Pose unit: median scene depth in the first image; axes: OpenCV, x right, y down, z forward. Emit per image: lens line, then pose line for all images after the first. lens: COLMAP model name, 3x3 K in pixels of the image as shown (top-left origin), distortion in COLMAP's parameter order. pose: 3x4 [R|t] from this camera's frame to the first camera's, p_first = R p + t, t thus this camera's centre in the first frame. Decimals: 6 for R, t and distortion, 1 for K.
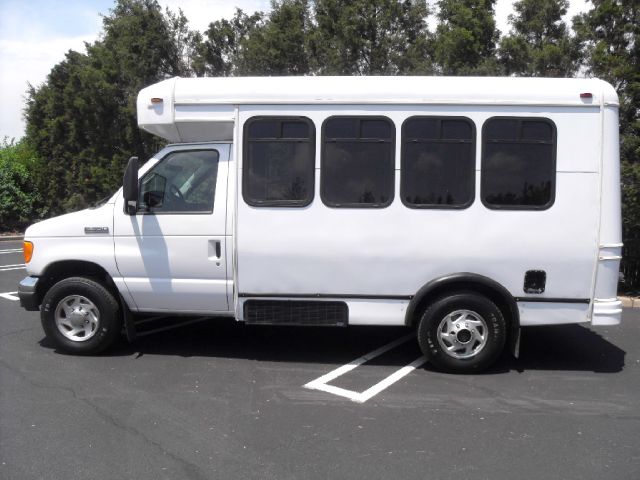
lens RADIAL K [[535.8, 0, 317.4], [0, 535.8, 236.9], [0, 0, 1]] dist [-0.073427, 0.001434]
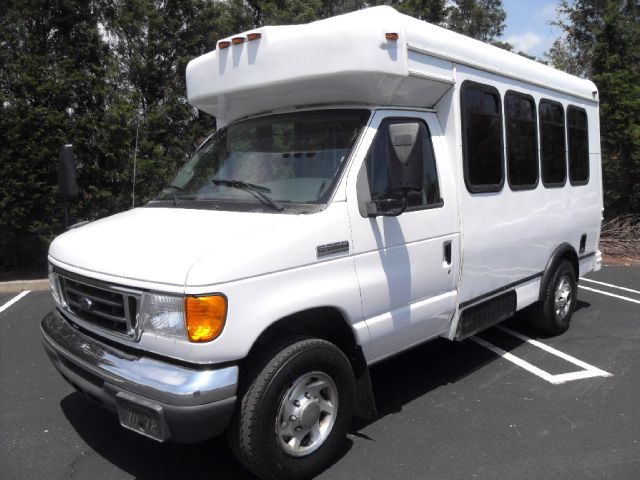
lens RADIAL K [[535.8, 0, 318.4], [0, 535.8, 235.9], [0, 0, 1]] dist [-0.073427, 0.001434]
pose [[0.650478, -0.109913, 0.751530, -0.874329], [0.090614, 0.993637, 0.066893, -0.067417], [-0.754100, 0.024587, 0.656299, 0.647518]]
